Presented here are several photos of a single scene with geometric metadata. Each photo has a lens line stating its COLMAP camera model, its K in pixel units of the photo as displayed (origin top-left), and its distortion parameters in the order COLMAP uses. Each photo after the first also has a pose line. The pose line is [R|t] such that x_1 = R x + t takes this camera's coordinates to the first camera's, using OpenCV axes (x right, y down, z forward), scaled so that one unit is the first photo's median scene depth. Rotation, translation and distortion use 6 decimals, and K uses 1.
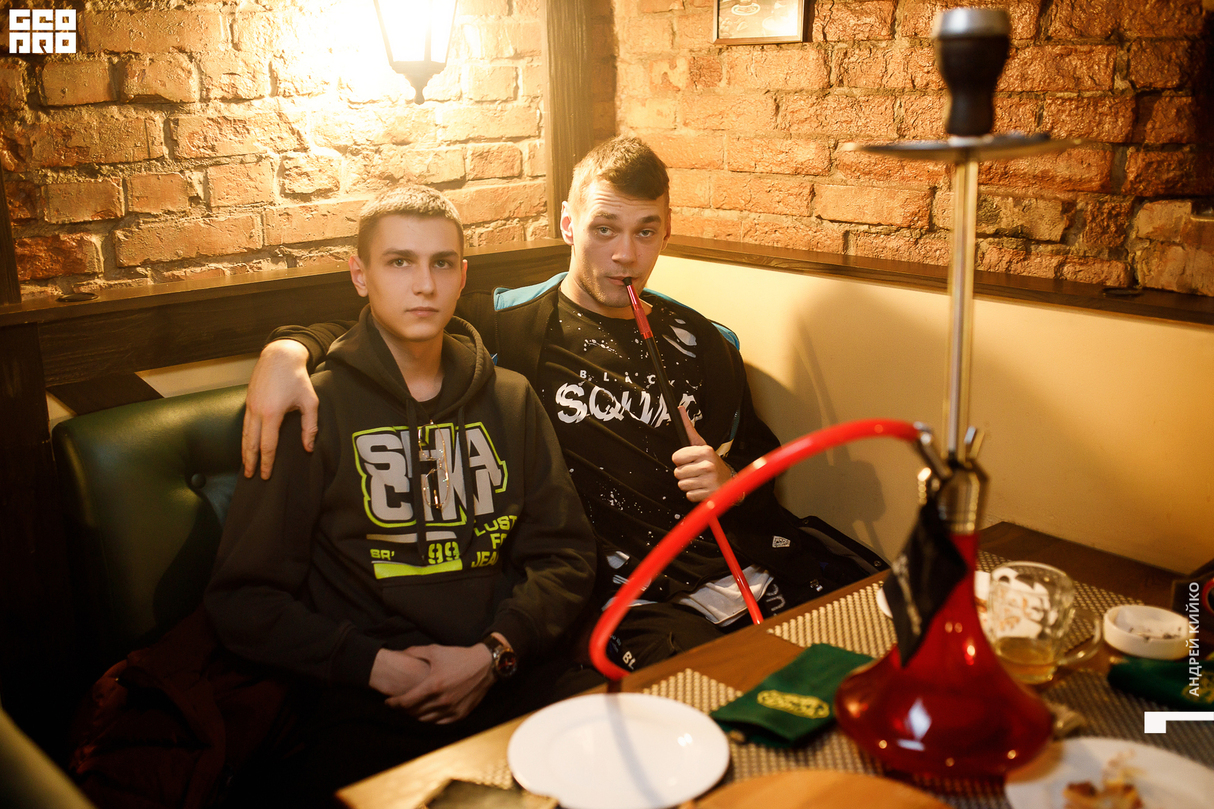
lens RADIAL K [[1219.7, 0, 604.5], [0, 1219.7, 400.6], [0, 0, 1]] dist [0.011337, 0.016064]
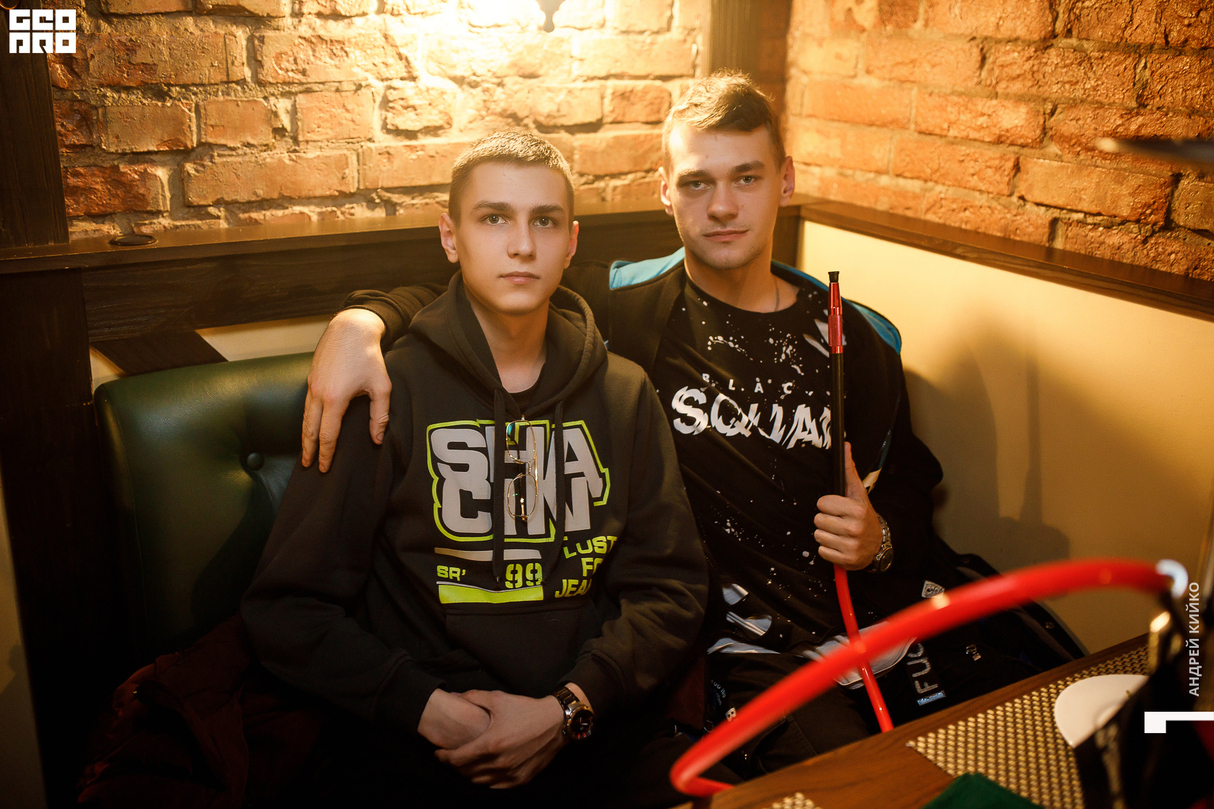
lens RADIAL K [[1187.3, 0, 611.3], [0, 1187.3, 409.9], [0, 0, 1]] dist [-0.027358, 0.045101]
pose [[0.987984, 0.091957, -0.124224, 0.017568], [-0.083002, 0.993689, 0.075446, -0.051555], [0.130378, -0.064229, 0.989382, 0.190995]]
